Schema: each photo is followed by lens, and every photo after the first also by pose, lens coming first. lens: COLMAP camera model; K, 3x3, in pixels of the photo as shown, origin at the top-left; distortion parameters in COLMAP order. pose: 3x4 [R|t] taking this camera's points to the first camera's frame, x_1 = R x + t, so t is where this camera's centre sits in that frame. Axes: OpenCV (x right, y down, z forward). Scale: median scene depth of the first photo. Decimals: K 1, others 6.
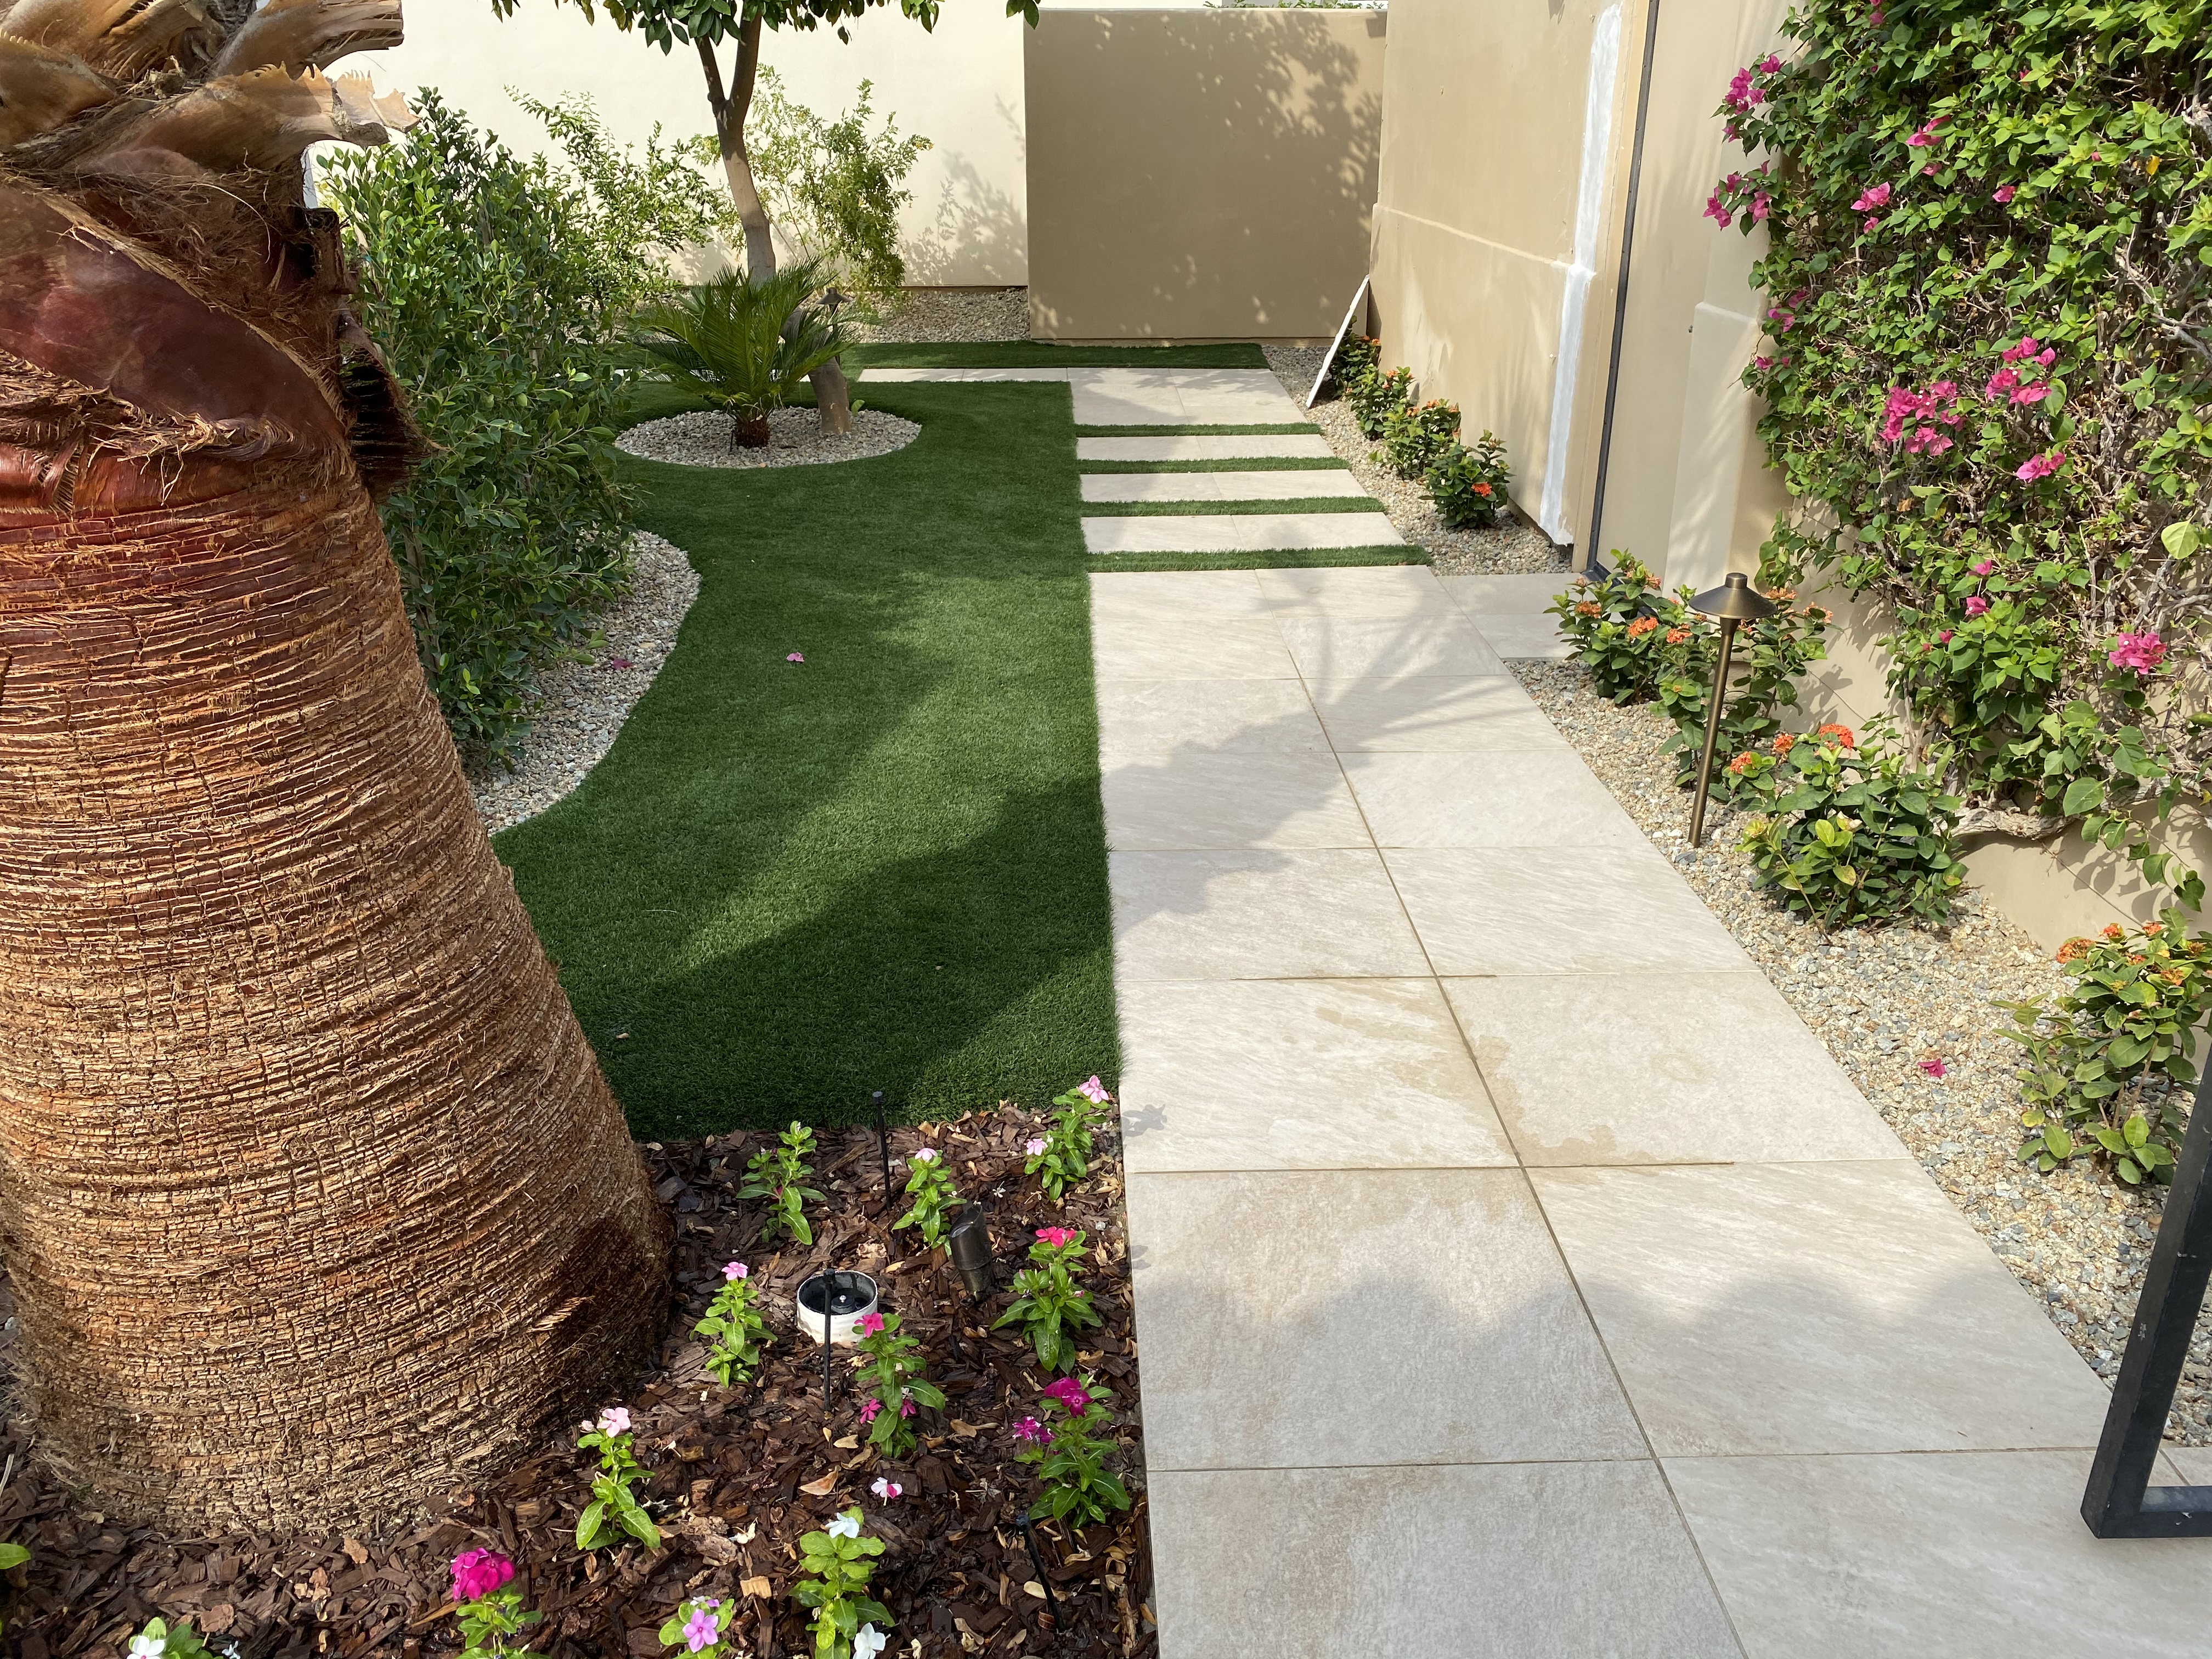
lens RADIAL K [[1678.0, 0, 1162.1], [0, 1678.0, 796.4], [0, 0, 1]] dist [0.035424, -0.051461]
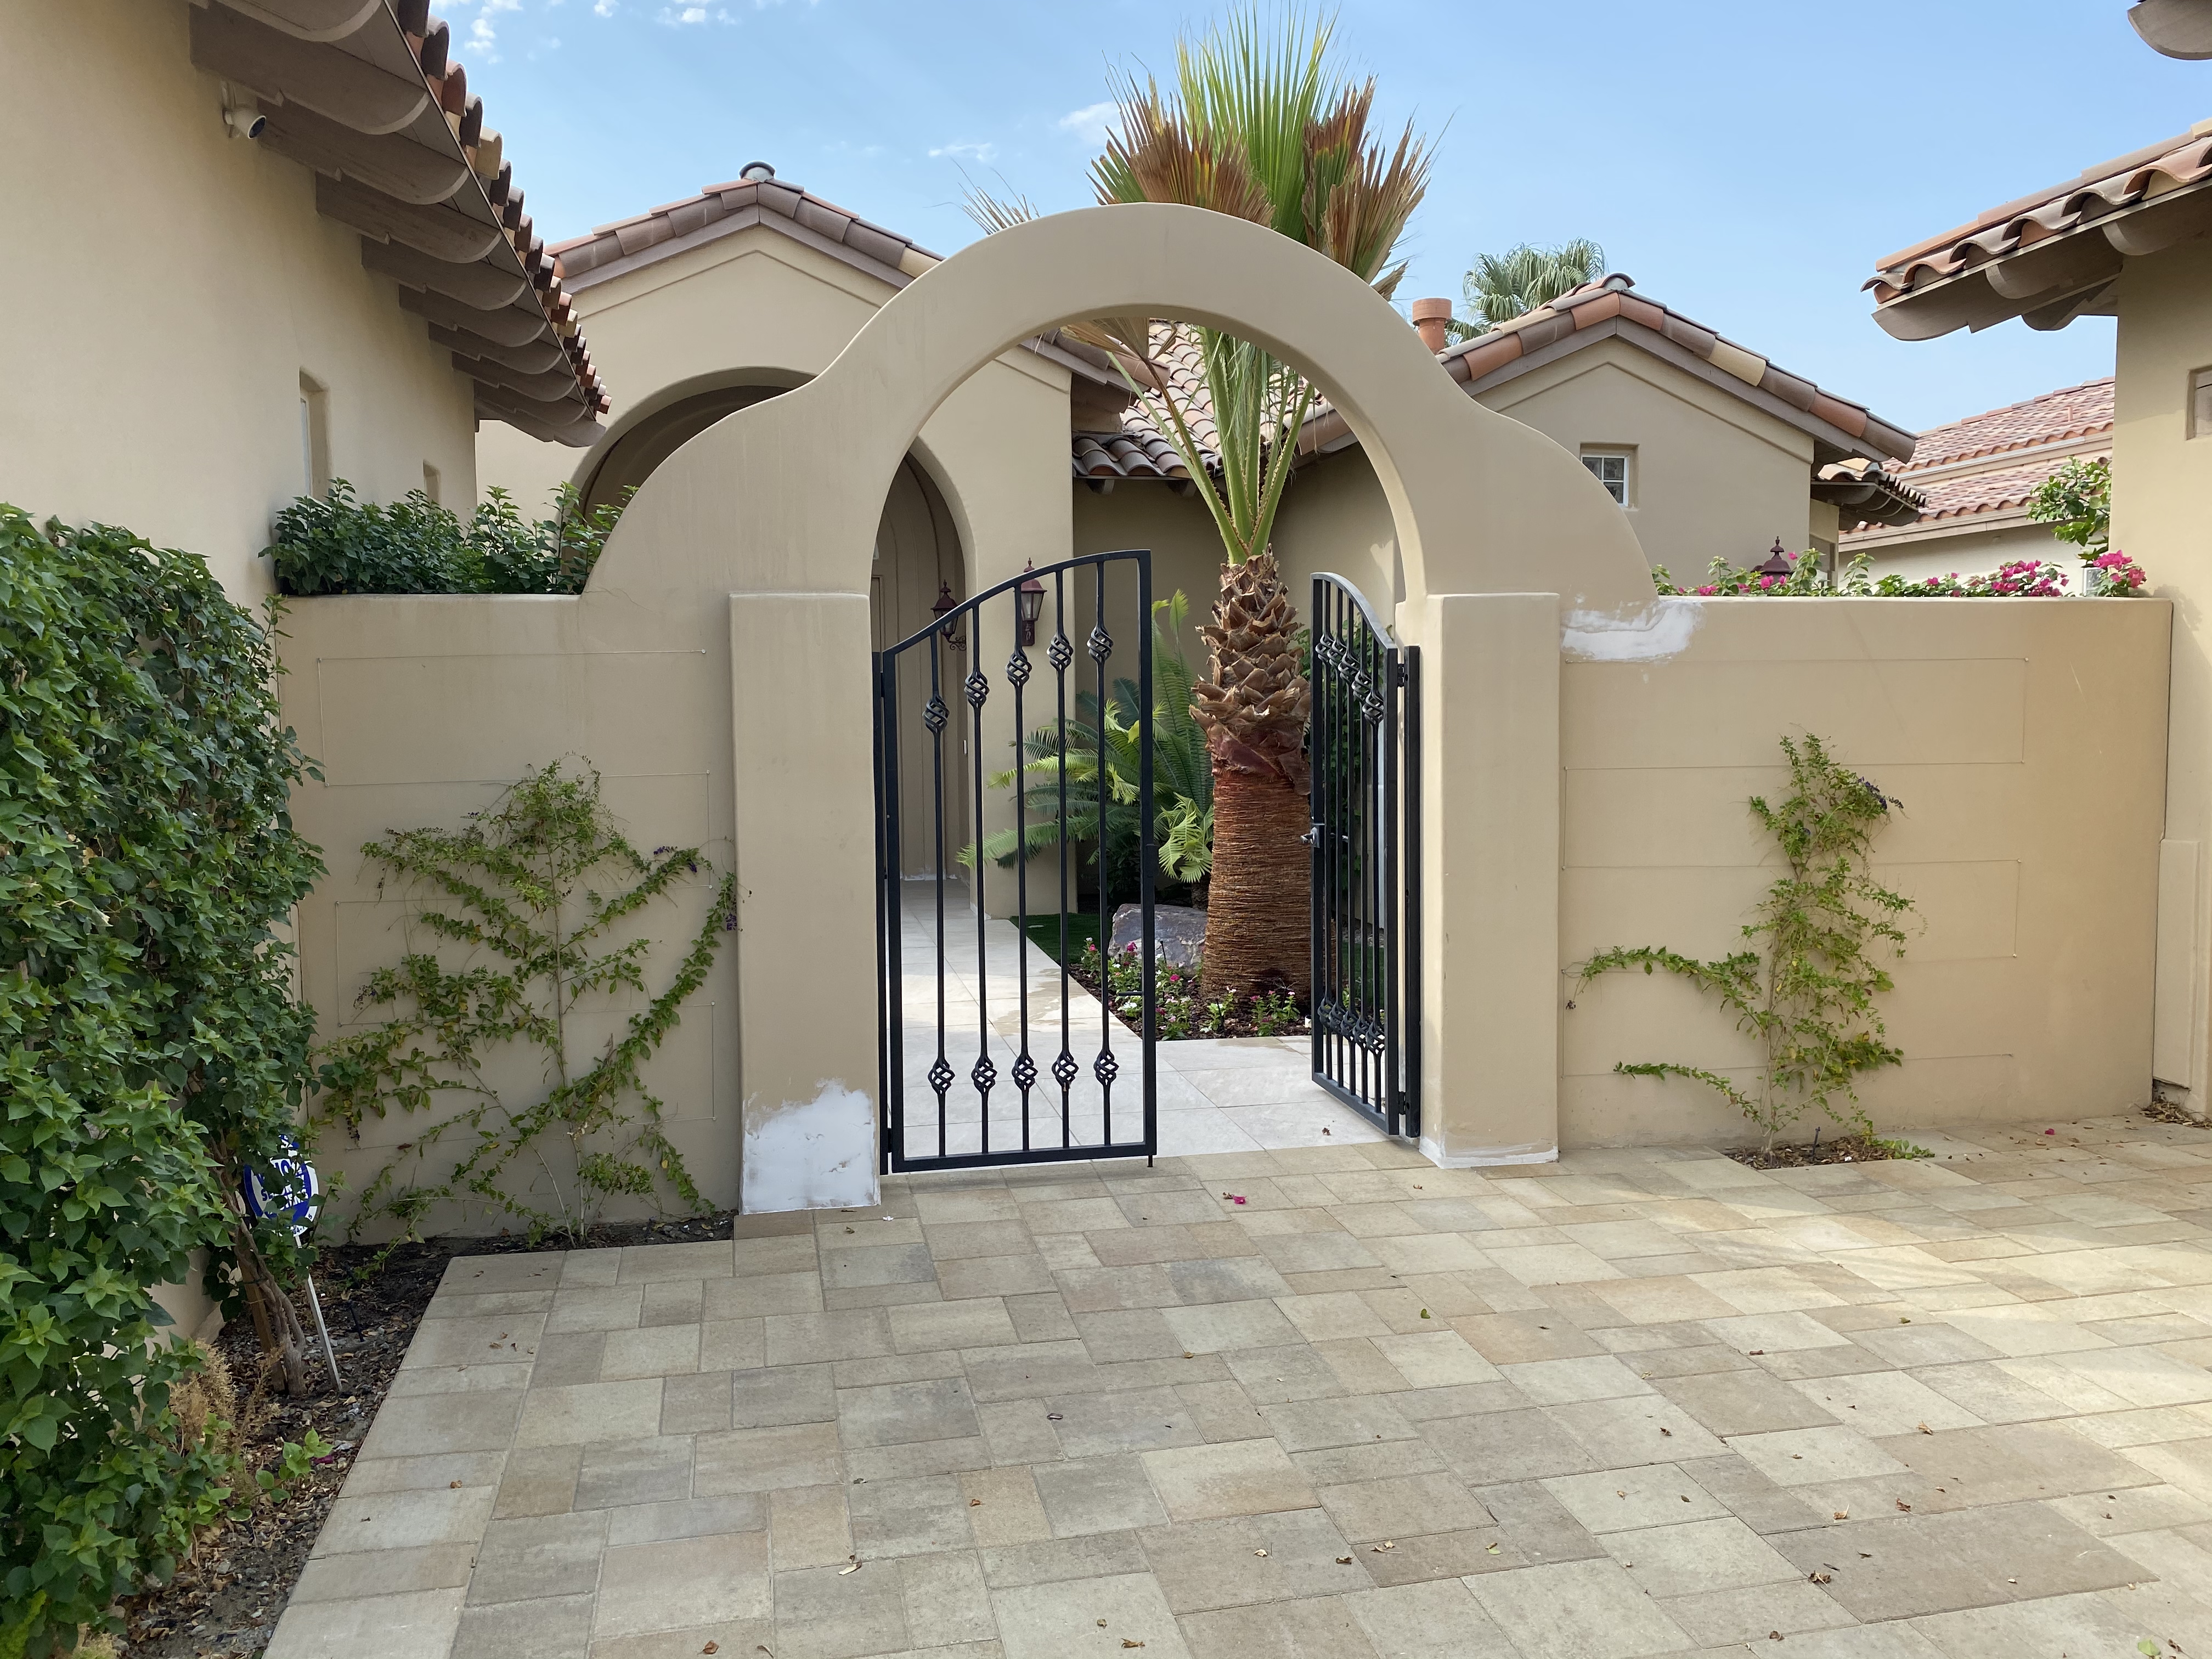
lens RADIAL K [[1678.0, 0, 1104.2], [0, 1678.0, 825.5], [0, 0, 1]] dist [0.035424, -0.051461]
pose [[0.171758, 0.065414, -0.982965, 4.098757], [-0.365161, 0.930943, -0.001855, 0.107061], [0.914963, 0.359259, 0.183784, -0.273302]]
